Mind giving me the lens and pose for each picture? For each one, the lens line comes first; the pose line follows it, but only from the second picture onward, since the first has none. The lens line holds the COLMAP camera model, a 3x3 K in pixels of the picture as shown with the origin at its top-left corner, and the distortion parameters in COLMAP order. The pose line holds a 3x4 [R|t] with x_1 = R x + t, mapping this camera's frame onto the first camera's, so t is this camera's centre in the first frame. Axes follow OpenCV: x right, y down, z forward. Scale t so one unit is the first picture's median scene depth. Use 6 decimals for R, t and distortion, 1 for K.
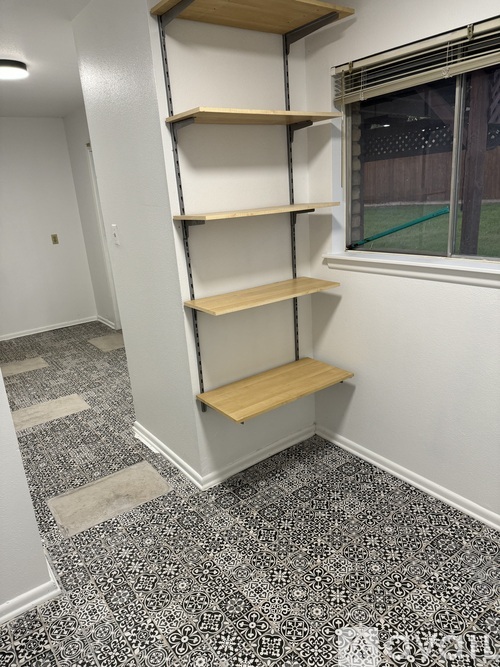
lens RADIAL K [[466.7, 0, 250.2], [0, 466.7, 333.7], [0, 0, 1]] dist [-0.005376, -0.009141]
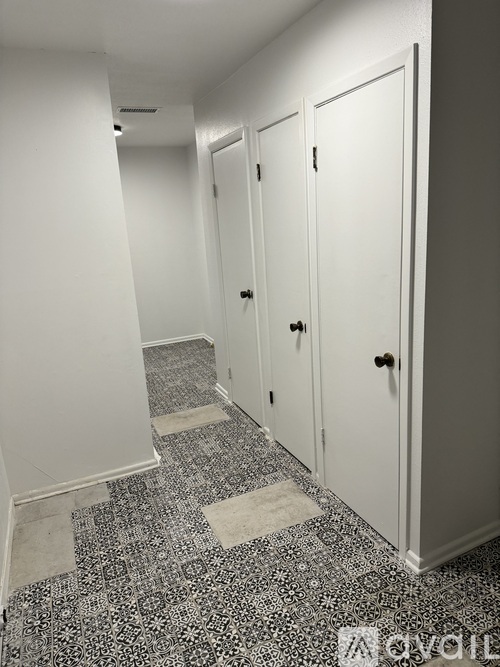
lens RADIAL K [[466.7, 0, 250.8], [0, 466.7, 333.3], [0, 0, 1]] dist [-0.005376, -0.009141]
pose [[-0.966218, 0.072429, 0.247338, -0.710798], [0.190860, 0.846001, 0.497850, -0.486124], [-0.173190, 0.528239, -0.831246, 1.667158]]
